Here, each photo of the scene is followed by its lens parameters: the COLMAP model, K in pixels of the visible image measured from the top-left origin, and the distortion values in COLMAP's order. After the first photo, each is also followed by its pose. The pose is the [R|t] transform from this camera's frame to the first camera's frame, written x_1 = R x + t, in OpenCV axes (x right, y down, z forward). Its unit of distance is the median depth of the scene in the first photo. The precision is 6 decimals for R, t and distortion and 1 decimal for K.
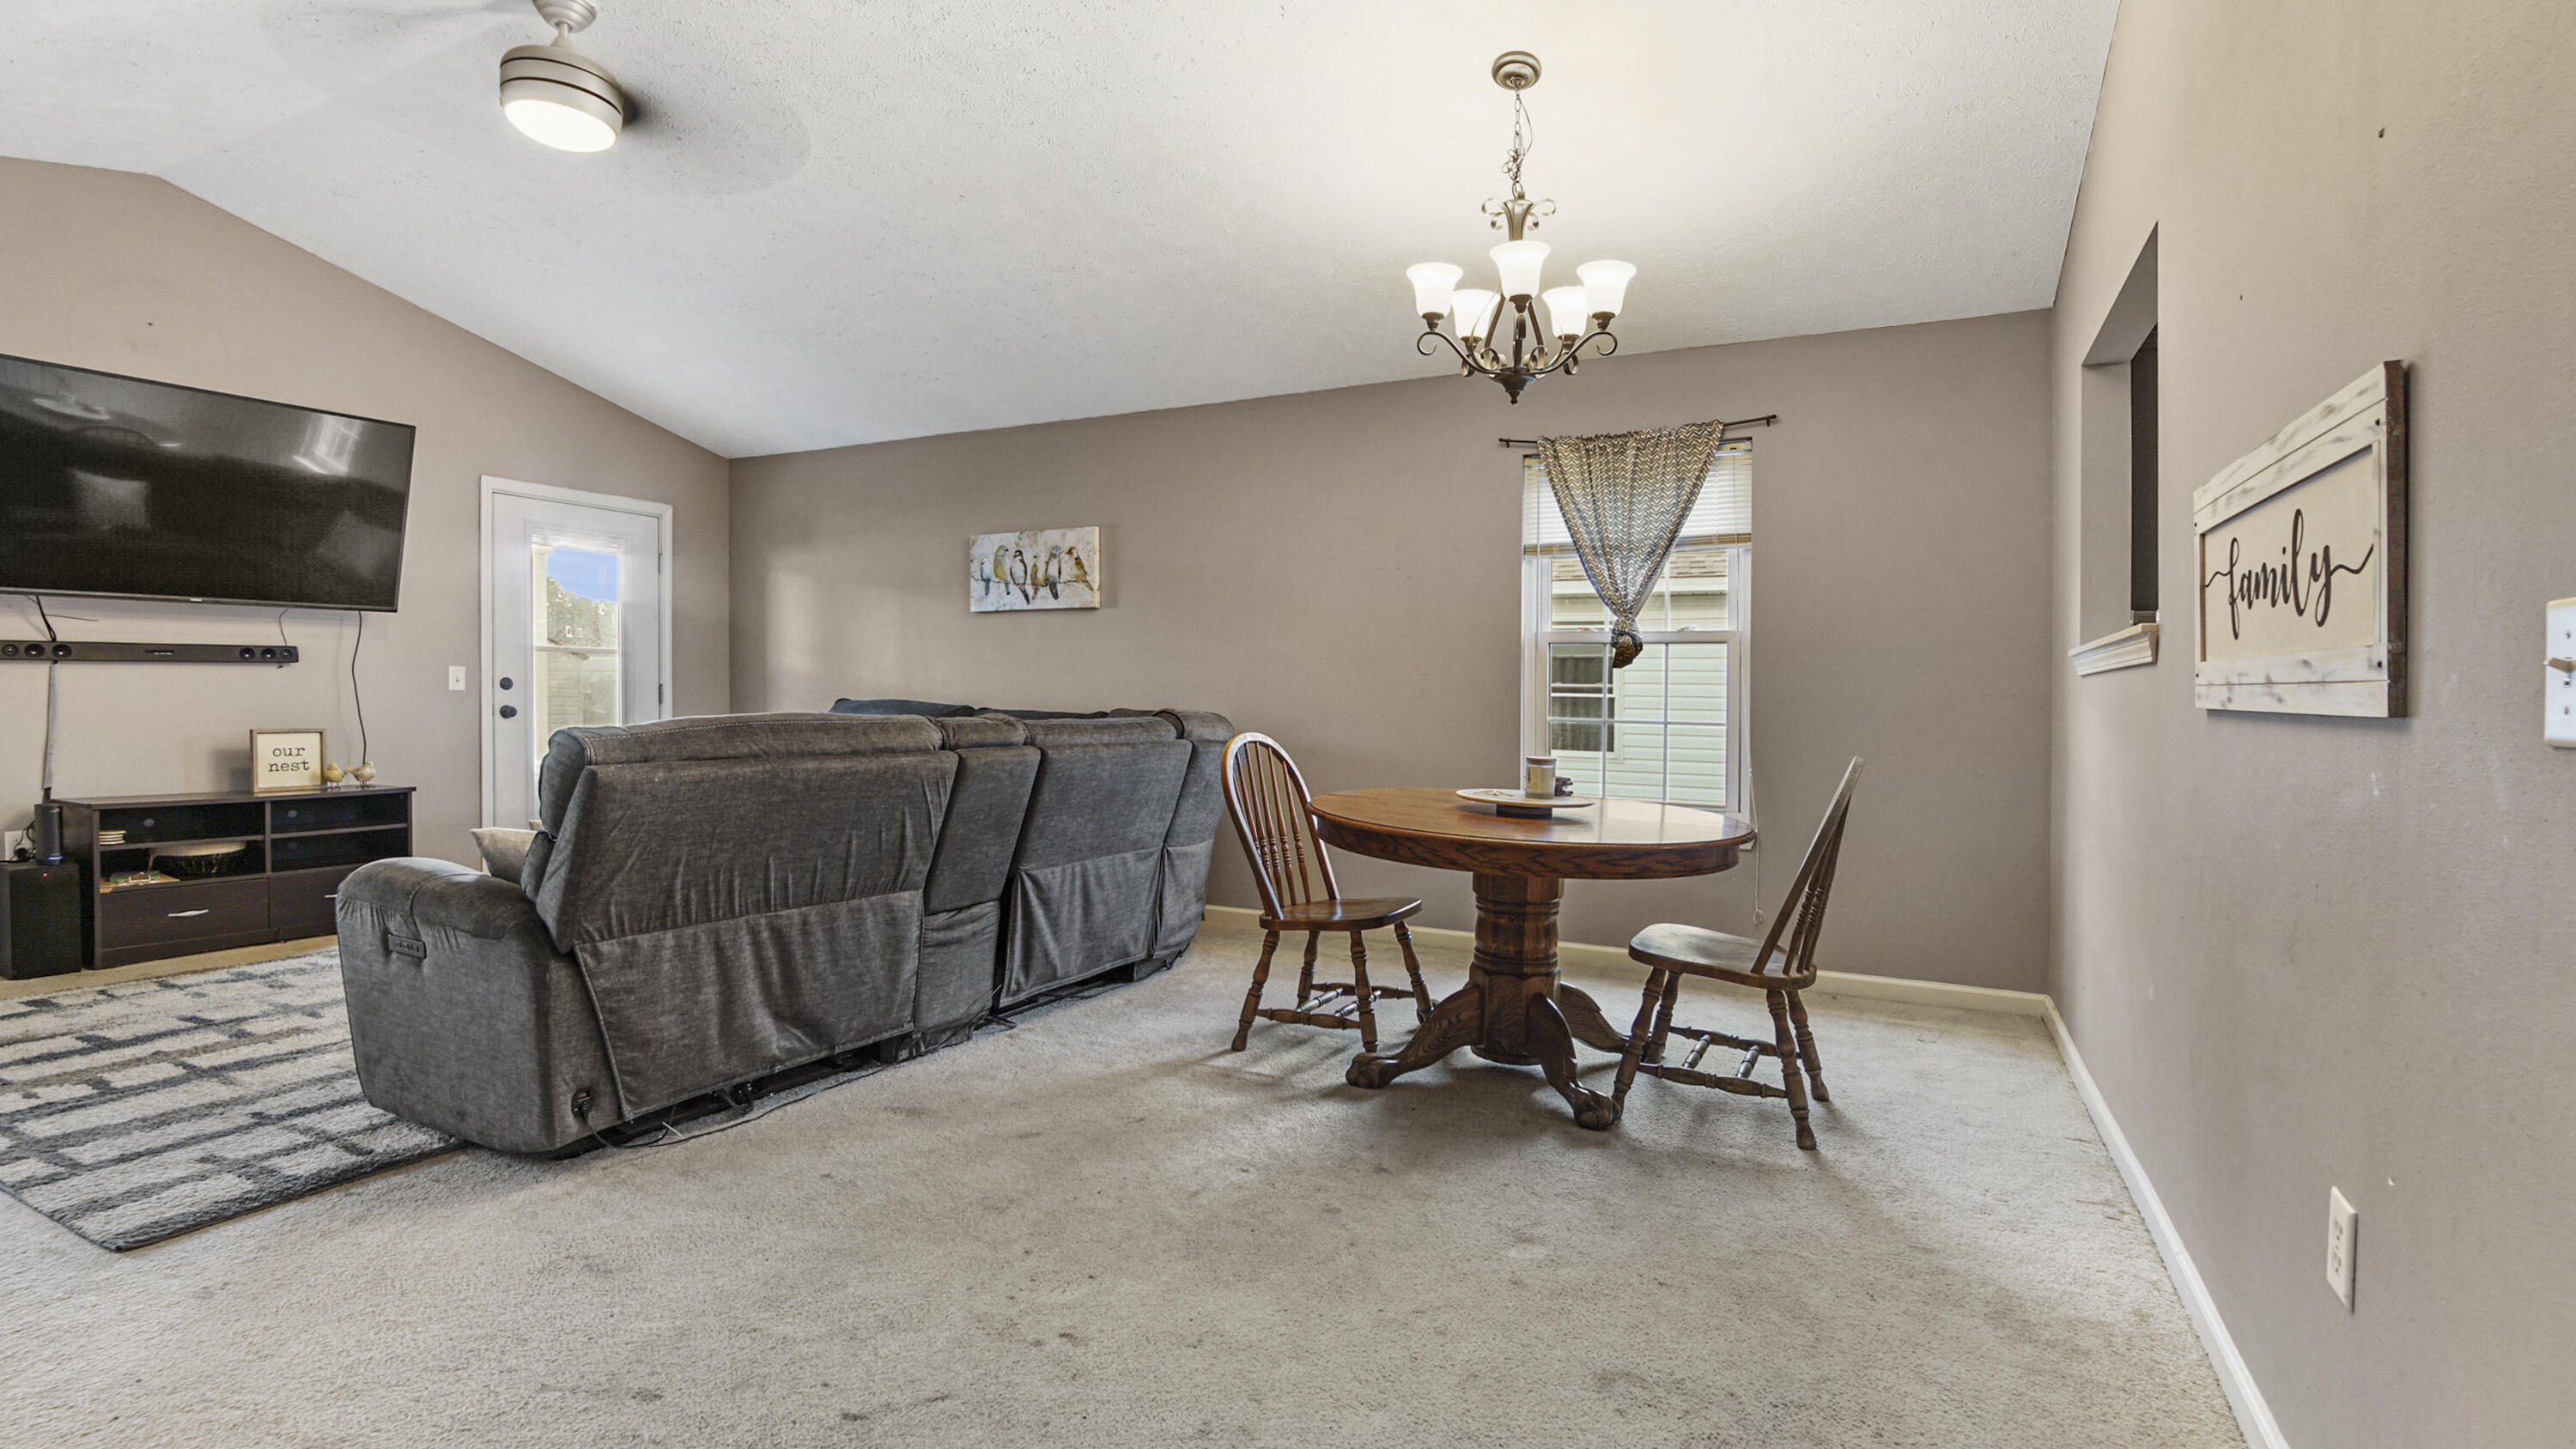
lens RADIAL K [[1184.6, 0, 1242.8], [0, 1184.6, 723.0], [0, 0, 1]] dist [-0.045270, 0.021257]
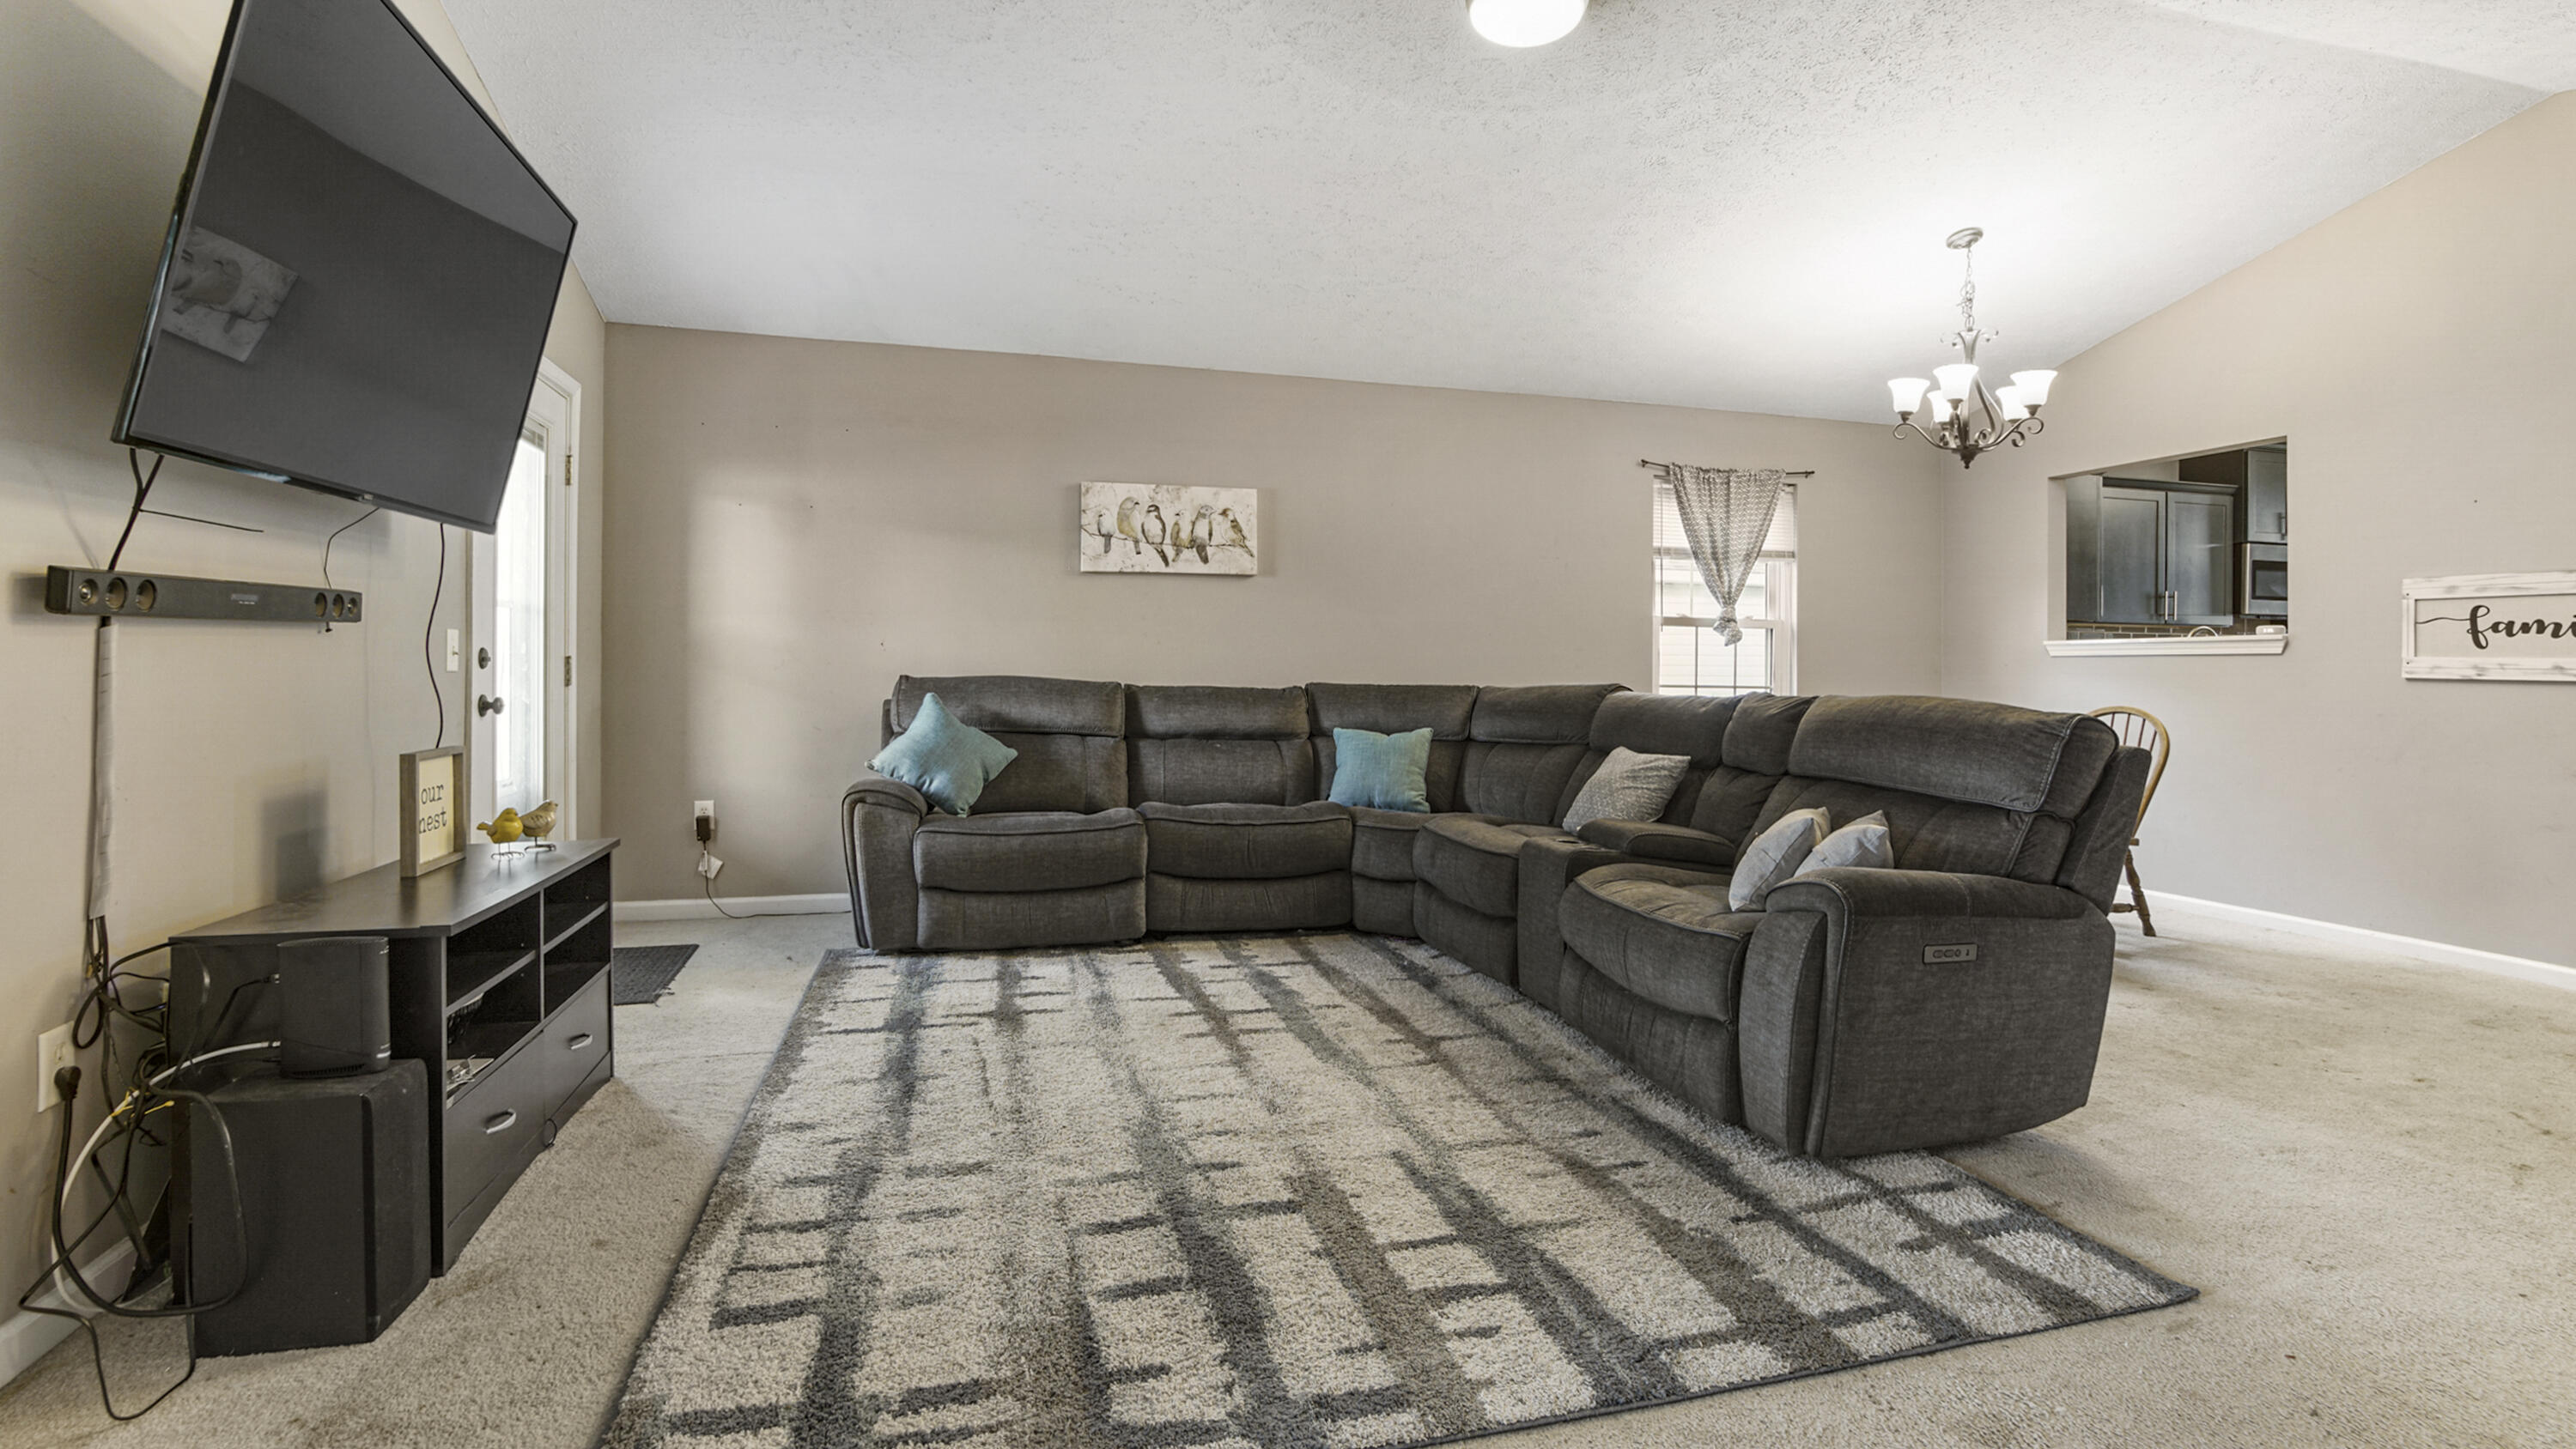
lens RADIAL K [[1184.6, 0, 1242.8], [0, 1184.6, 723.0], [0, 0, 1]] dist [-0.045270, 0.021257]
pose [[0.729976, -0.041868, 0.682189, -0.777698], [0.016932, 0.998923, 0.043189, -0.020306], [-0.683263, -0.019976, 0.729899, 0.311022]]
